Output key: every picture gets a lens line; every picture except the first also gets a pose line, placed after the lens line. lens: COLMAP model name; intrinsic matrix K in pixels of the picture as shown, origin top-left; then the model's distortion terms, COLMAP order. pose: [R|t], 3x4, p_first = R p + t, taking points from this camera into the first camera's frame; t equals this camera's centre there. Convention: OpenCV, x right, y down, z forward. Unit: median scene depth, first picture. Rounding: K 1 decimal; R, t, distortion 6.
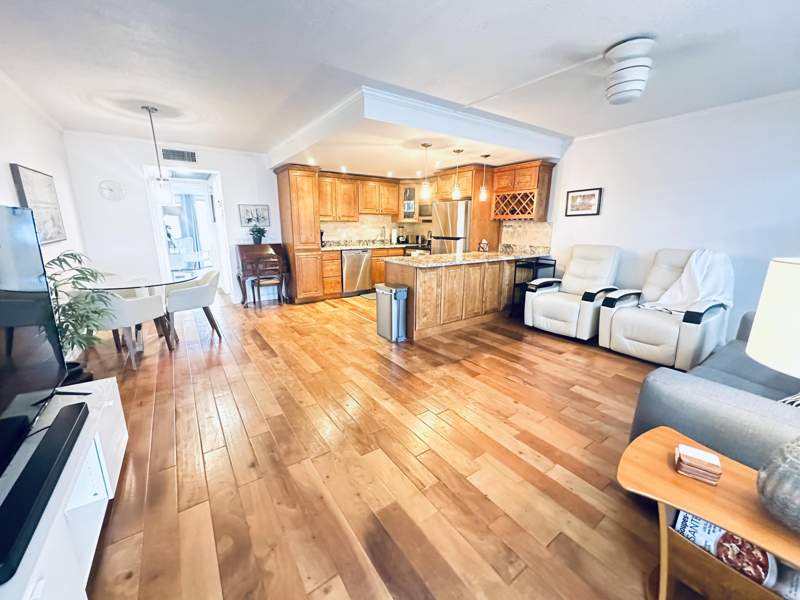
lens RADIAL K [[323.0, 0, 399.2], [0, 323.0, 299.7], [0, 0, 1]] dist [0.003204, 0.000279]
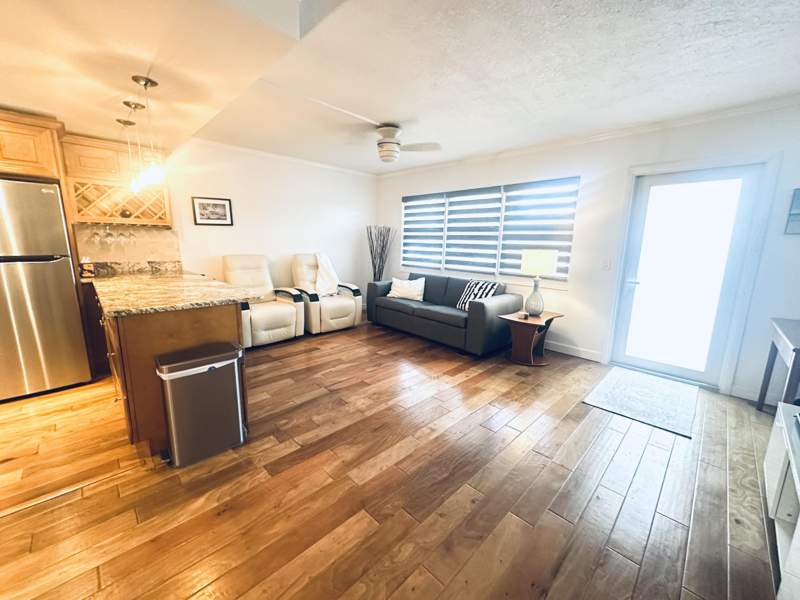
lens RADIAL K [[323.0, 0, 400.3], [0, 323.0, 301.0], [0, 0, 1]] dist [0.003204, 0.000279]
pose [[-0.172024, -0.189435, 0.966707, -0.634780], [0.208423, 0.952121, 0.223665, -0.193364], [-0.962792, 0.239960, -0.124305, 0.849881]]
